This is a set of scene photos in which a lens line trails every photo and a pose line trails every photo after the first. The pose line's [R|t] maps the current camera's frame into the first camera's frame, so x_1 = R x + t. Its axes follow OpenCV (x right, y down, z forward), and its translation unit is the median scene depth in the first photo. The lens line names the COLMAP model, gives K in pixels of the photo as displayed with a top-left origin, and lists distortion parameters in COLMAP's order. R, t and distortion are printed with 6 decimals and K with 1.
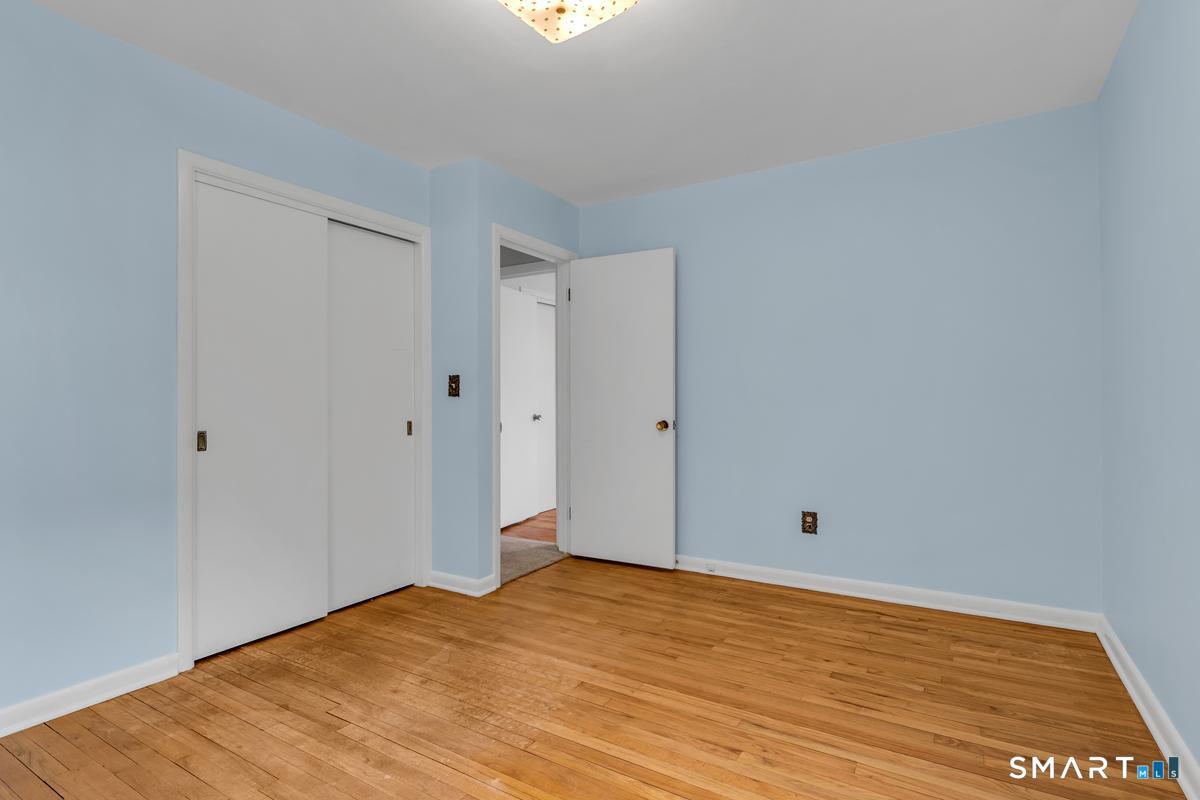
lens RADIAL K [[602.5, 0, 598.3], [0, 602.5, 396.8], [0, 0, 1]] dist [0.002435, 0.000245]
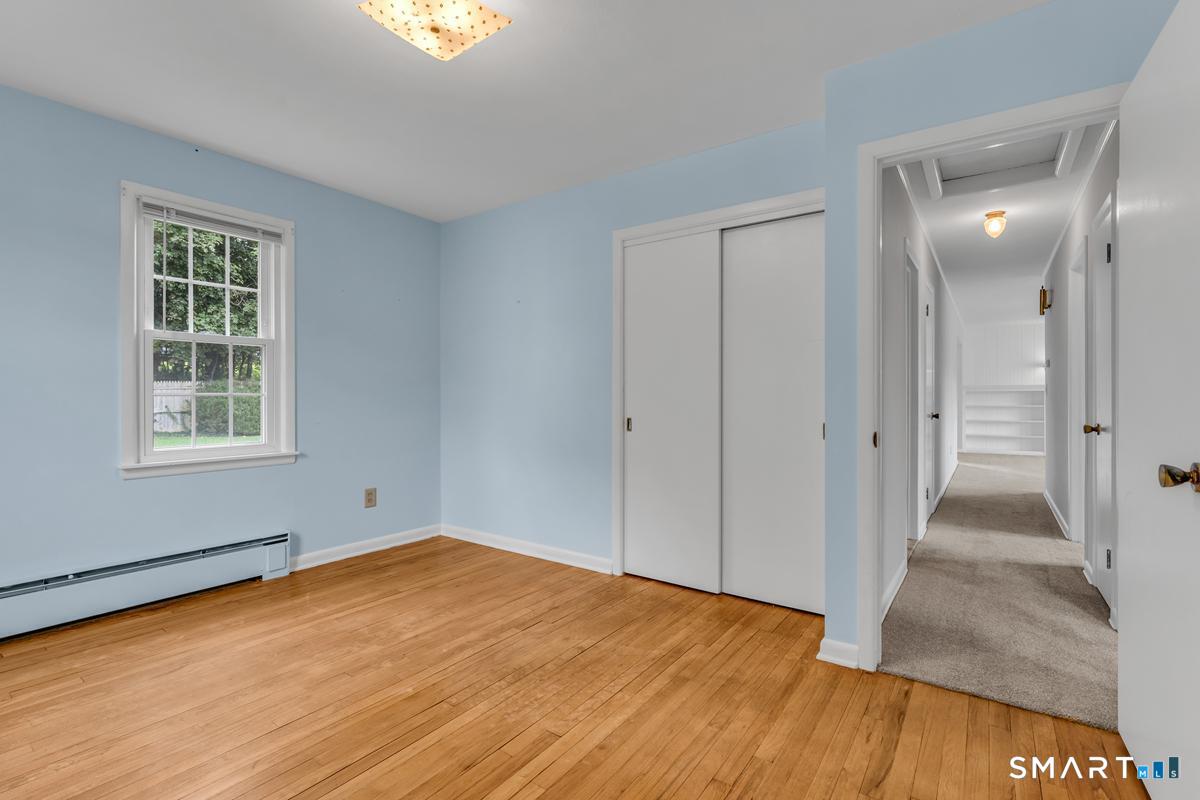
lens RADIAL K [[546.7, 0, 597.6], [0, 546.7, 399.6], [0, 0, 1]] dist [-0.003420, 0.000599]
pose [[-0.073107, 0.008649, -0.997287, 0.662102], [-0.001787, 0.999960, 0.008803, 0.002067], [0.997322, 0.002426, -0.073089, 1.021044]]
